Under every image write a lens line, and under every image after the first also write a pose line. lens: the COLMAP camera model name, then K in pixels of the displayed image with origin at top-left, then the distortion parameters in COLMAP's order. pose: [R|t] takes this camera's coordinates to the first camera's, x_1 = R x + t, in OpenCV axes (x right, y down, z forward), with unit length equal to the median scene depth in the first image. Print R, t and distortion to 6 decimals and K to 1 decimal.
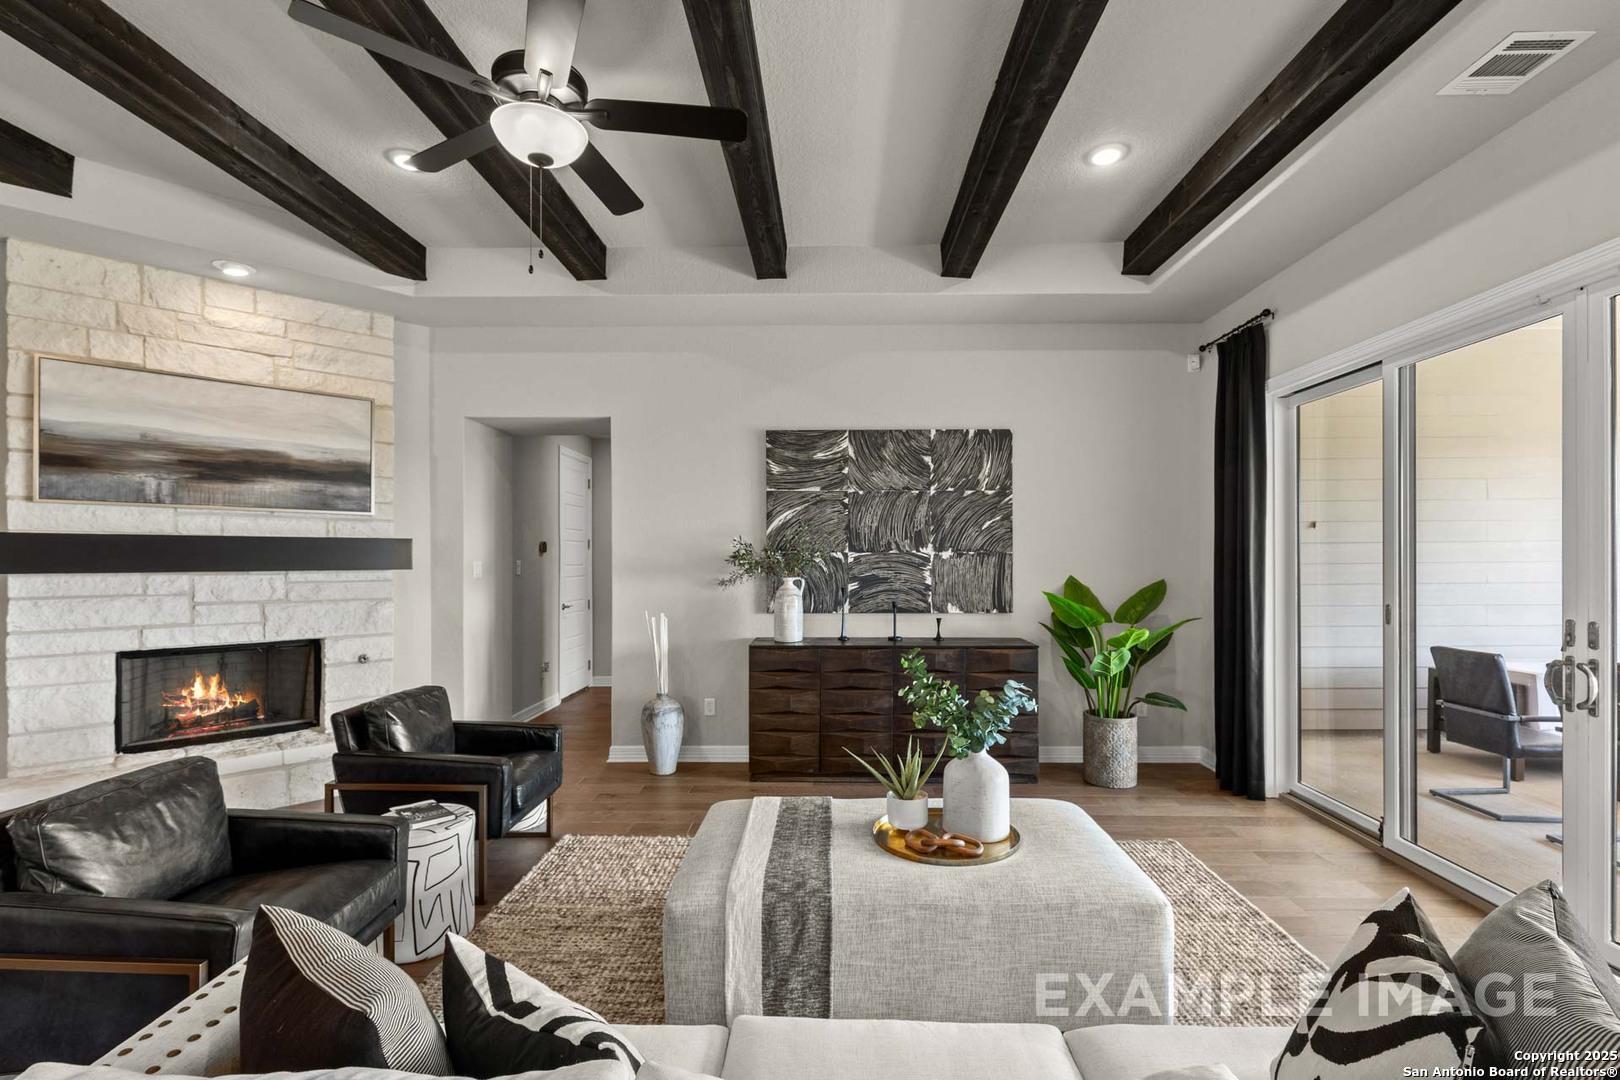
lens RADIAL K [[730.2, 0, 820.2], [0, 730.2, 552.6], [0, 0, 1]] dist [-0.003790, 0.001675]
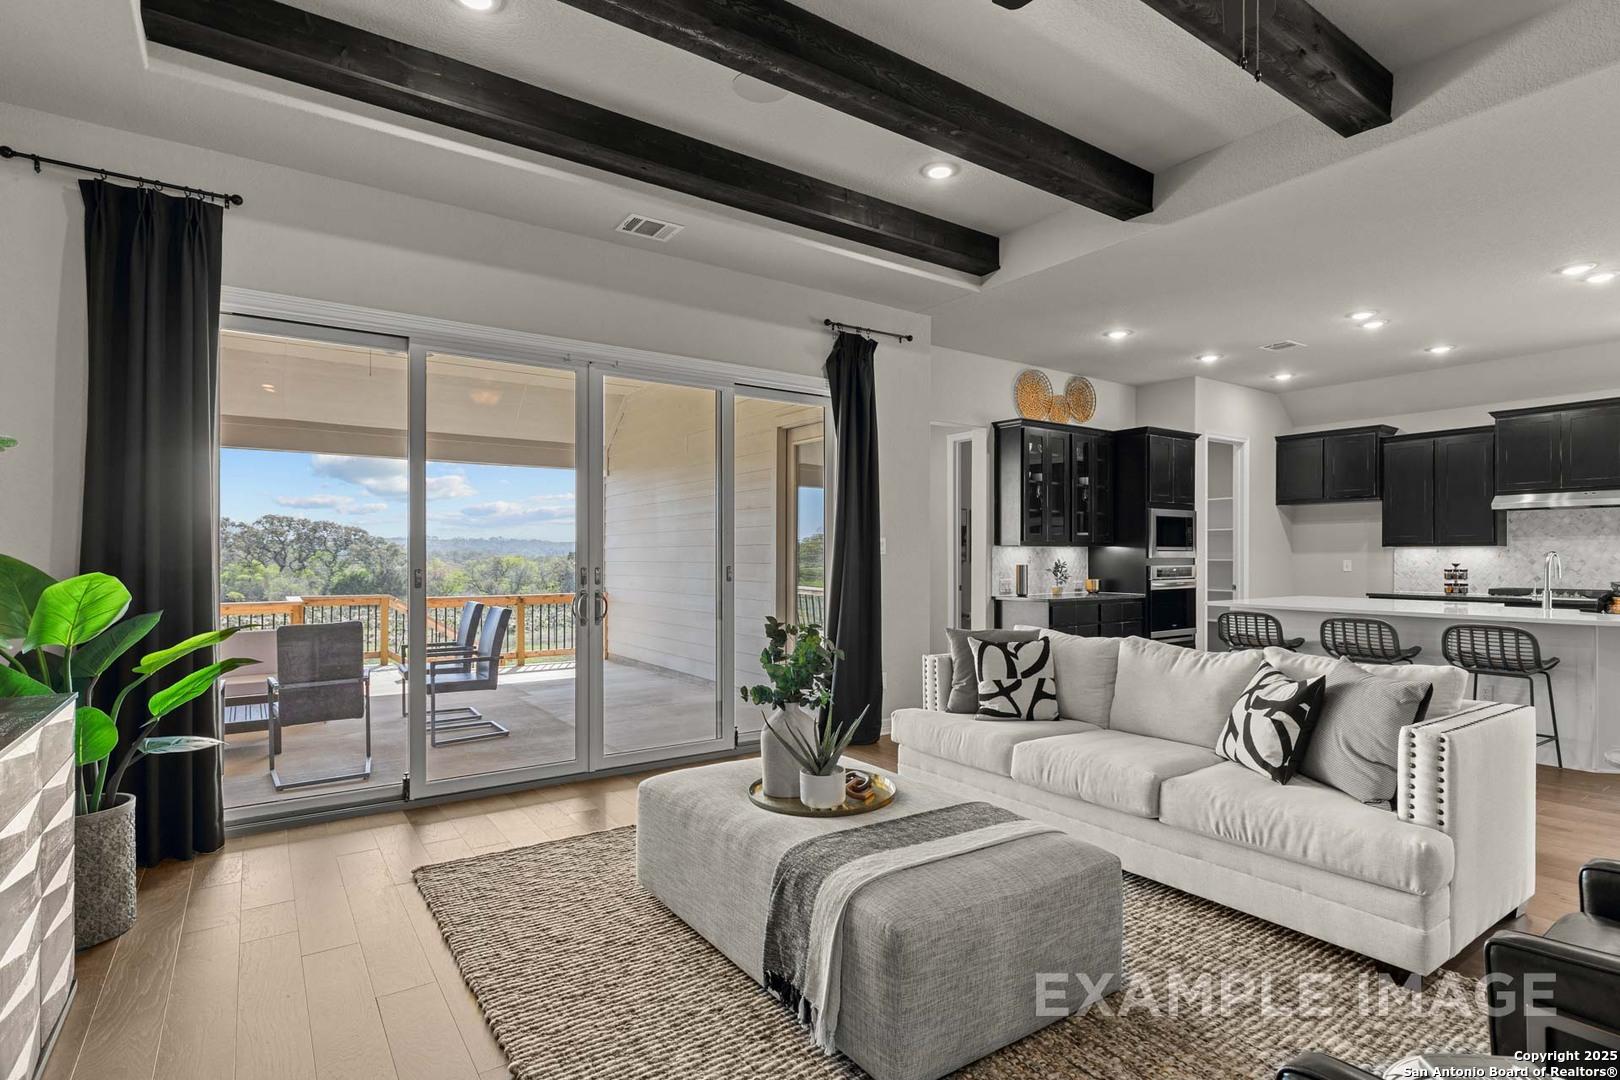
lens RADIAL K [[822.9, 0, 814.7], [0, 822.9, 554.2], [0, 0, 1]] dist [0.004291, -0.002463]
pose [[-0.587713, 0.005985, 0.809047, -0.322887], [-0.001274, 0.999965, -0.008323, 0.035532], [-0.809068, -0.005923, -0.587685, 0.747897]]
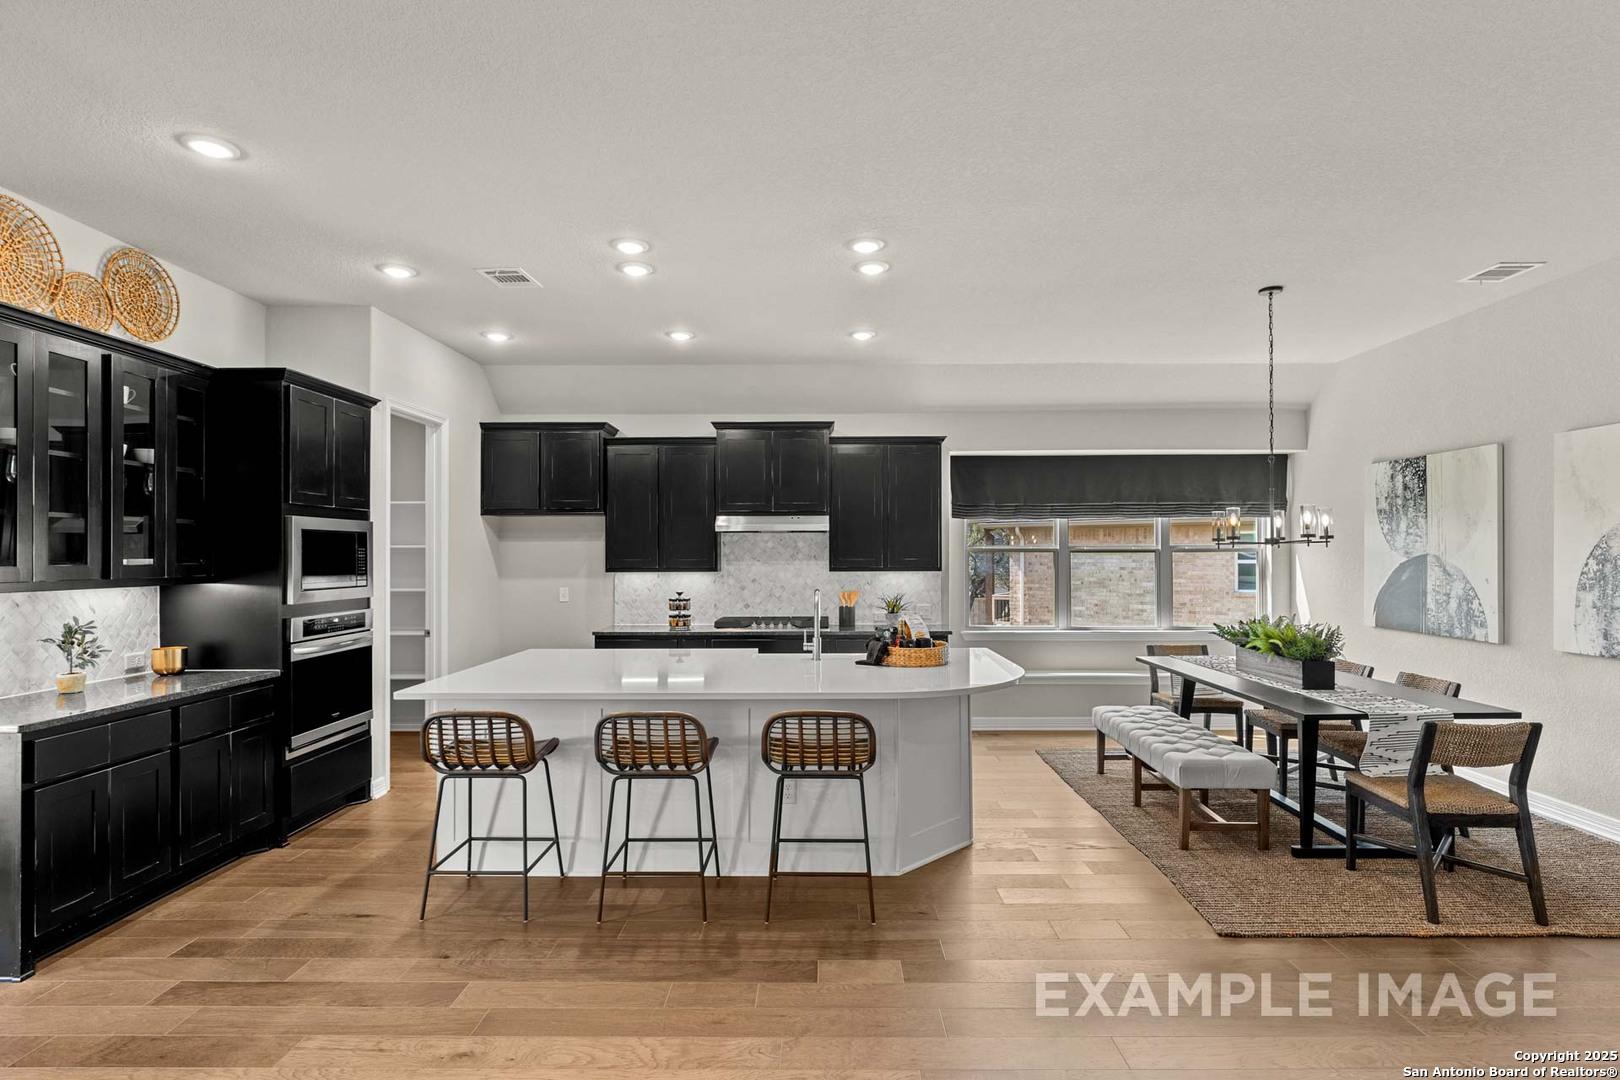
lens RADIAL K [[822.9, 0, 821.7], [0, 822.9, 551.4], [0, 0, 1]] dist [0.004291, -0.002463]
pose [[-0.999953, 0.007221, -0.006428, -0.044376], [0.007278, 0.999934, -0.008842, -0.007209], [0.006364, -0.008889, -0.999940, 0.280895]]
